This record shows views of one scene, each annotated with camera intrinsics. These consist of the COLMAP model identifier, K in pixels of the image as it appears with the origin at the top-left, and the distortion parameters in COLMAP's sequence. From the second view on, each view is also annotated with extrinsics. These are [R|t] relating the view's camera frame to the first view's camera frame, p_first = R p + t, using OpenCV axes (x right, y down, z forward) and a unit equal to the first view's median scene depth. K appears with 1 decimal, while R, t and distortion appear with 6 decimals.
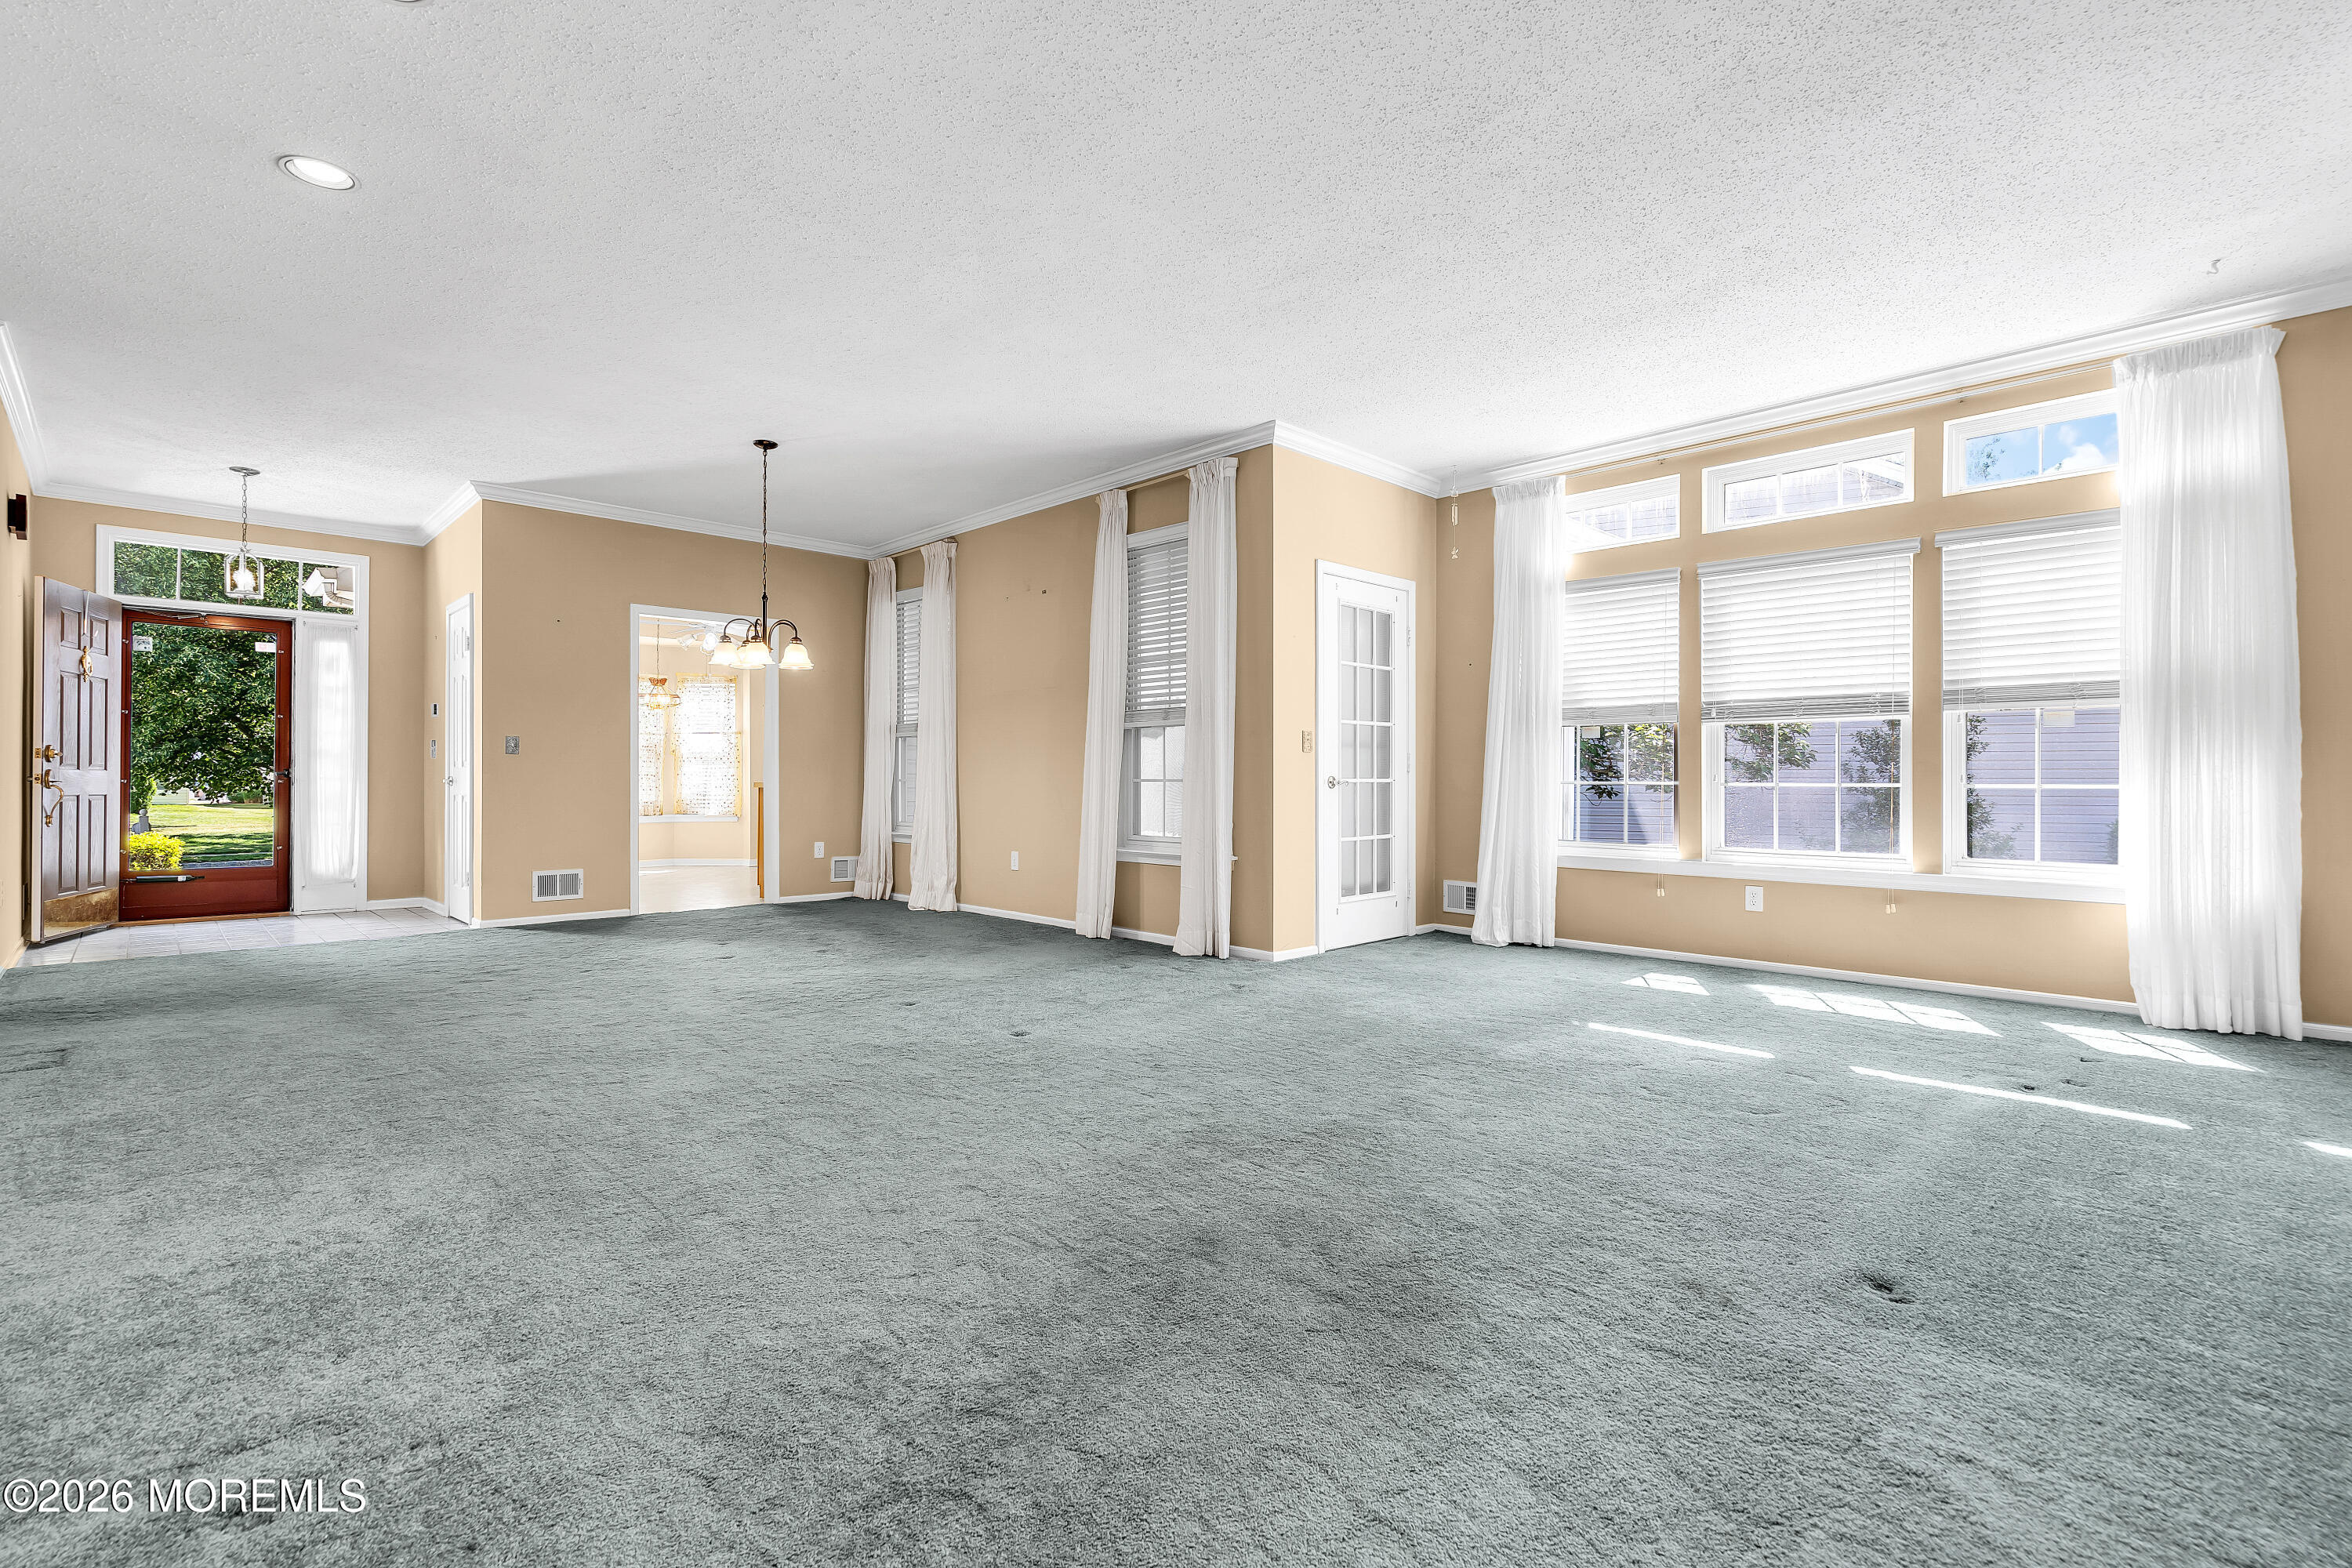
lens RADIAL K [[1070.8, 0, 1174.0], [0, 1070.8, 784.7], [0, 0, 1]] dist [-0.001190, -0.000184]
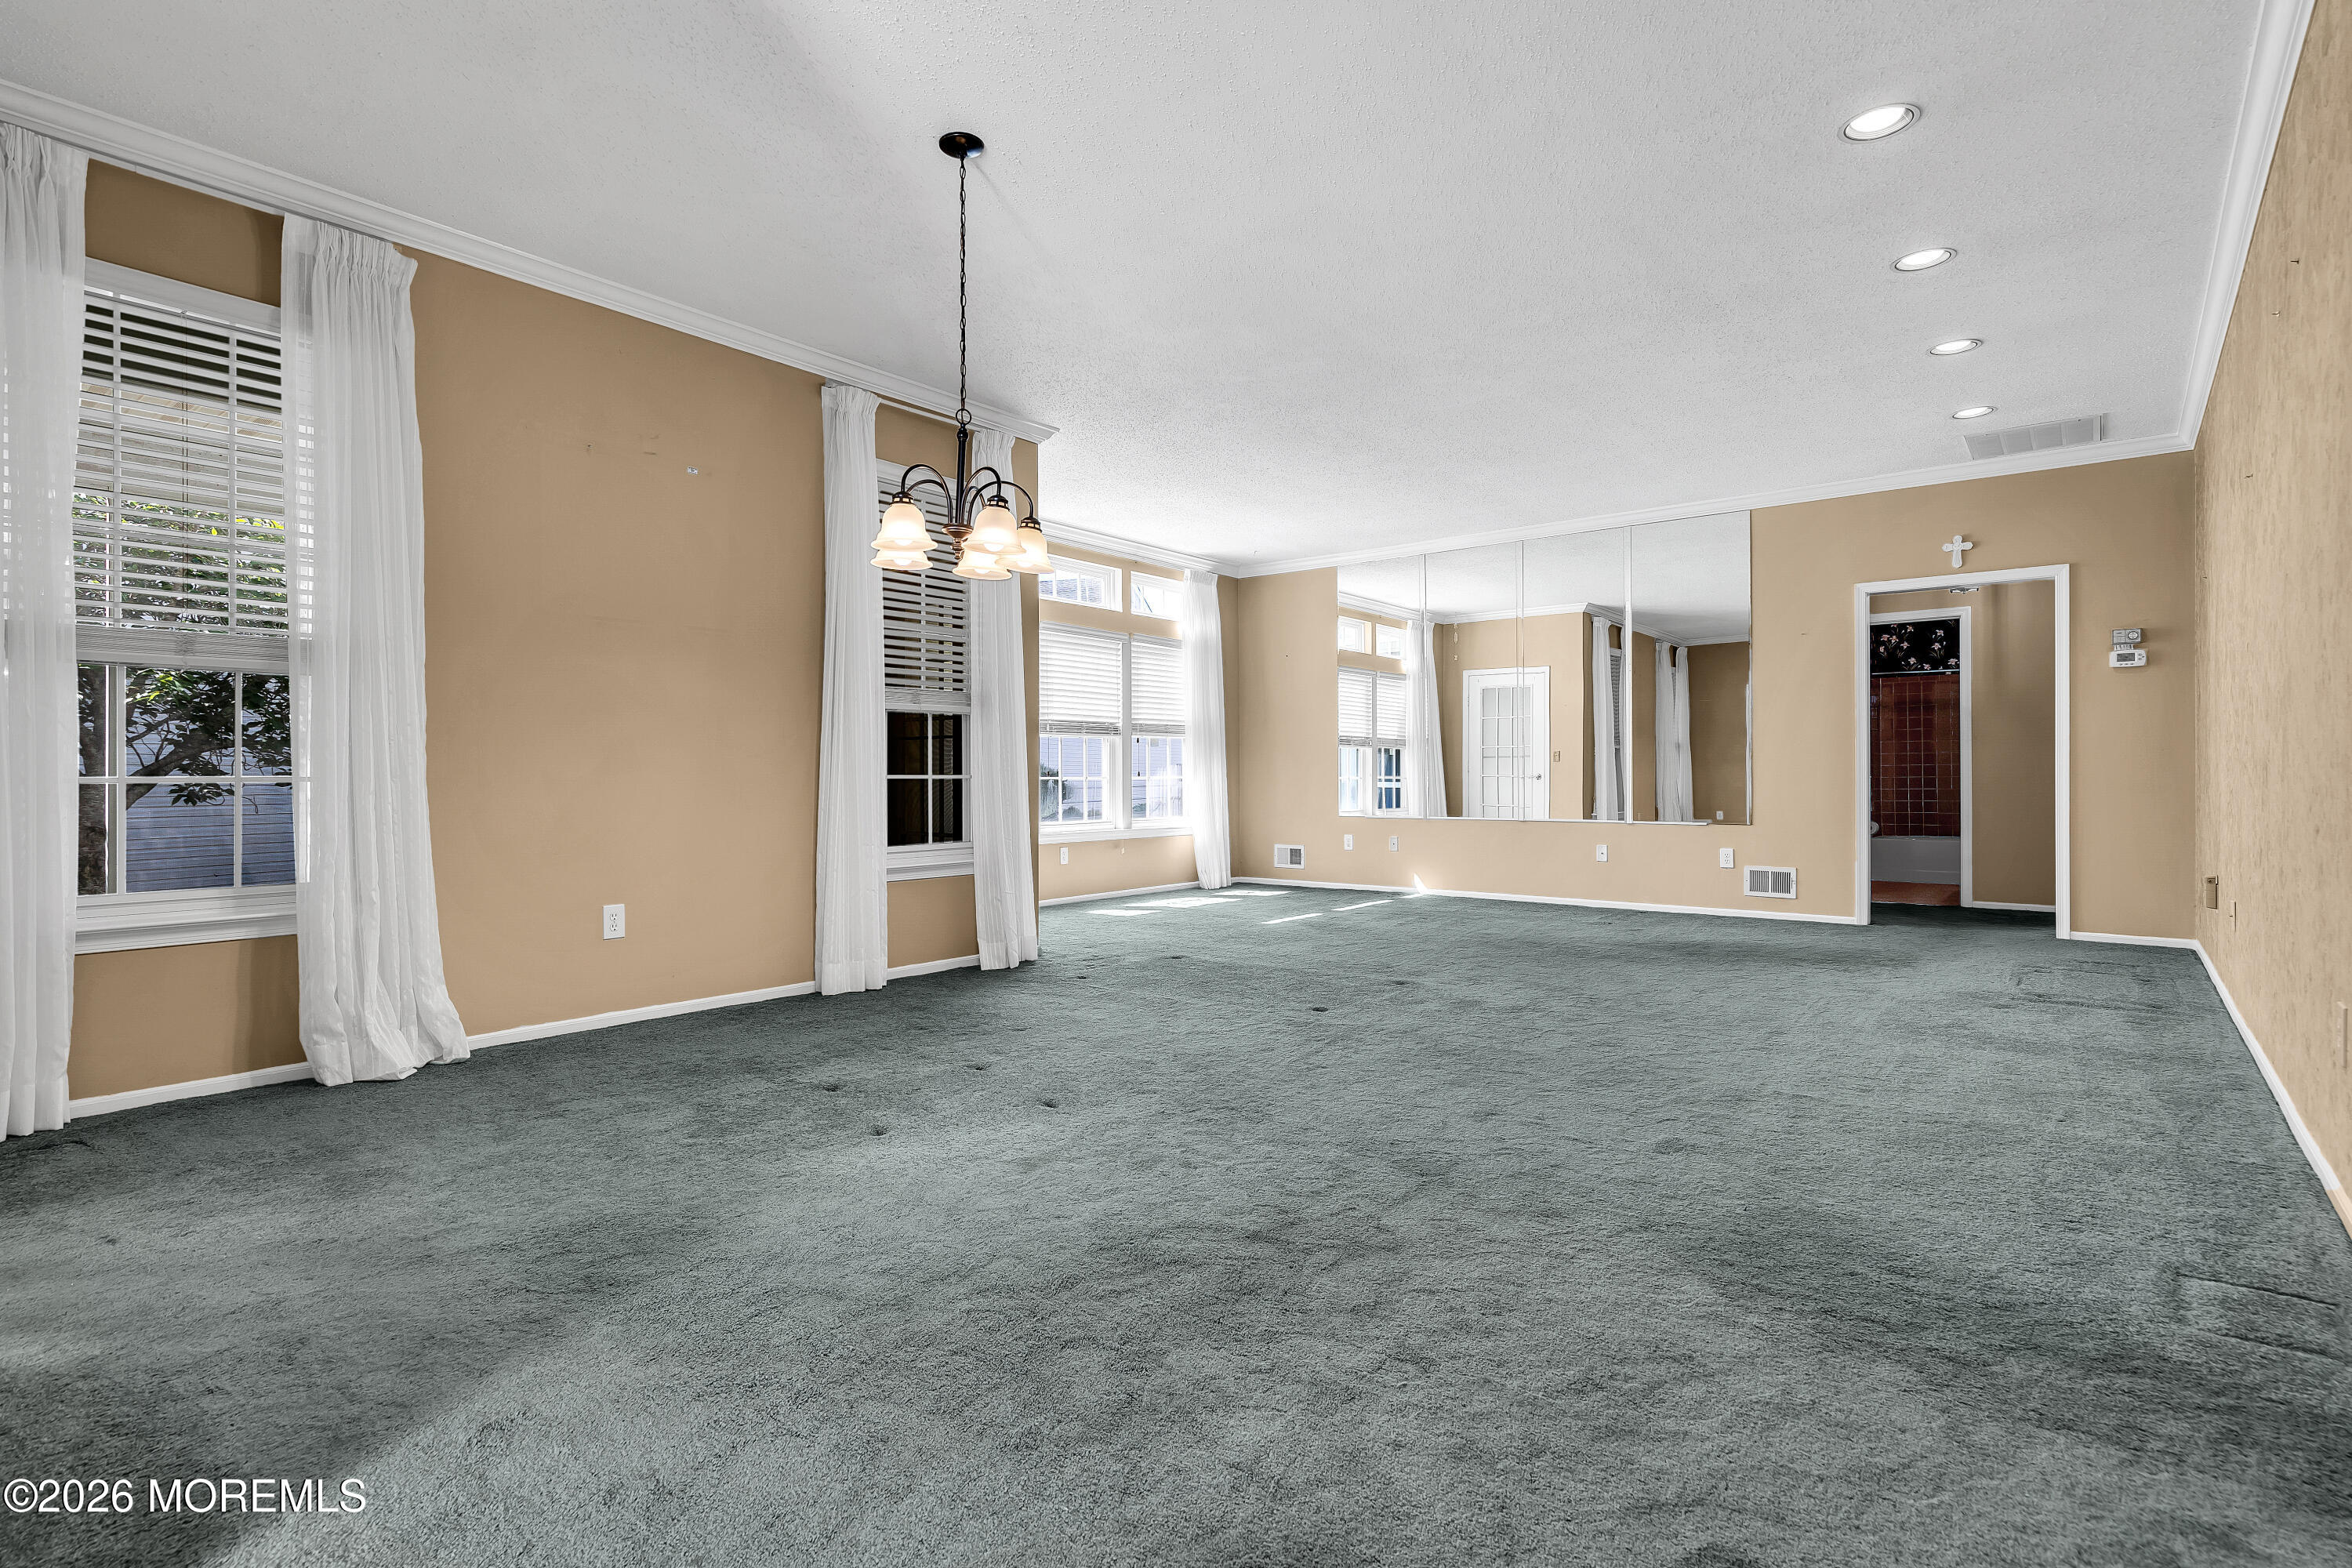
lens RADIAL K [[1070.8, 0, 1164.2], [0, 1070.8, 770.3], [0, 0, 1]] dist [-0.001190, -0.000184]
pose [[-0.064456, -0.002014, 0.997918, -1.044515], [0.001090, 0.999997, 0.002088, -0.015683], [-0.997920, 0.001222, -0.064454, 1.066781]]
